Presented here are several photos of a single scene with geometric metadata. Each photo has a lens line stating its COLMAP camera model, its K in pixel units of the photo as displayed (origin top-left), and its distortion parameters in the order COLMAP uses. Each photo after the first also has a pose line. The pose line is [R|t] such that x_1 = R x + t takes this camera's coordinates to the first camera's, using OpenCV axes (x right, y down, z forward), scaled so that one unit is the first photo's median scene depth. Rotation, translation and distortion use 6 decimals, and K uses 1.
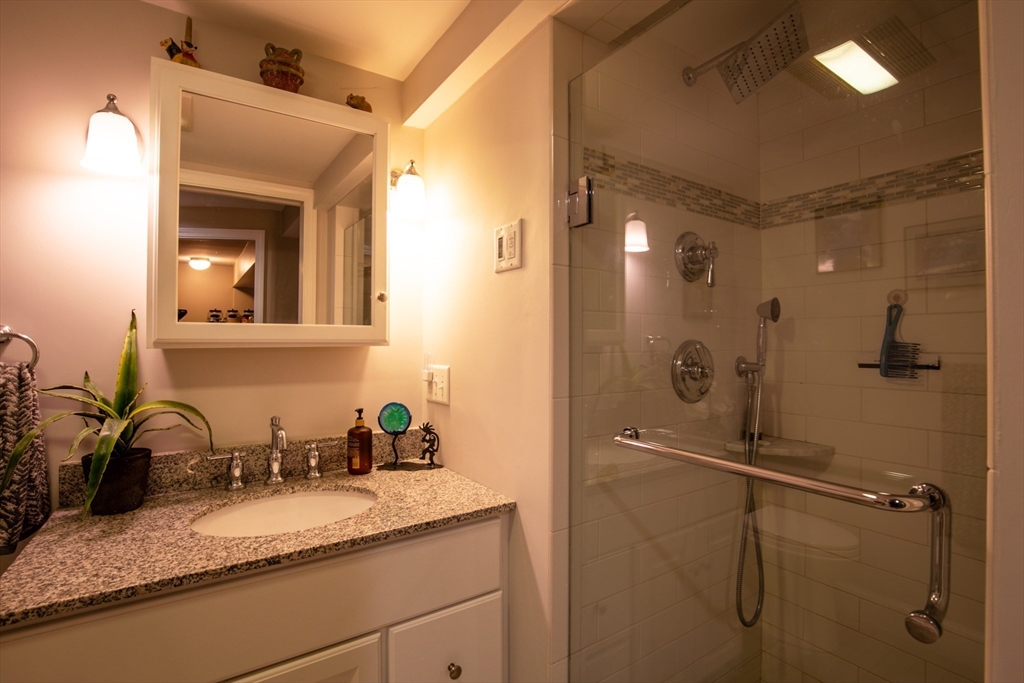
lens RADIAL K [[476.4, 0, 509.8], [0, 476.4, 341.6], [0, 0, 1]] dist [-0.025272, 0.004244]
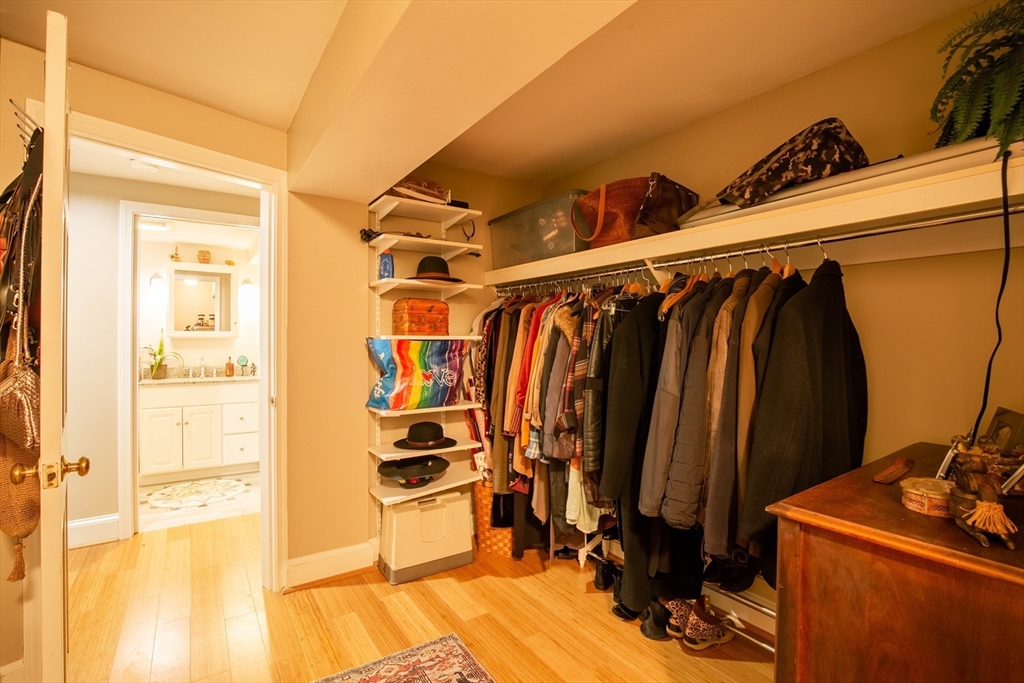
lens RADIAL K [[476.4, 0, 513.9], [0, 476.4, 339.4], [0, 0, 1]] dist [-0.025272, 0.004244]
pose [[0.999973, 0.006846, 0.002735, 1.655093], [-0.006866, 0.999949, 0.007390, -0.020149], [-0.002684, -0.007409, 0.999969, -2.291320]]
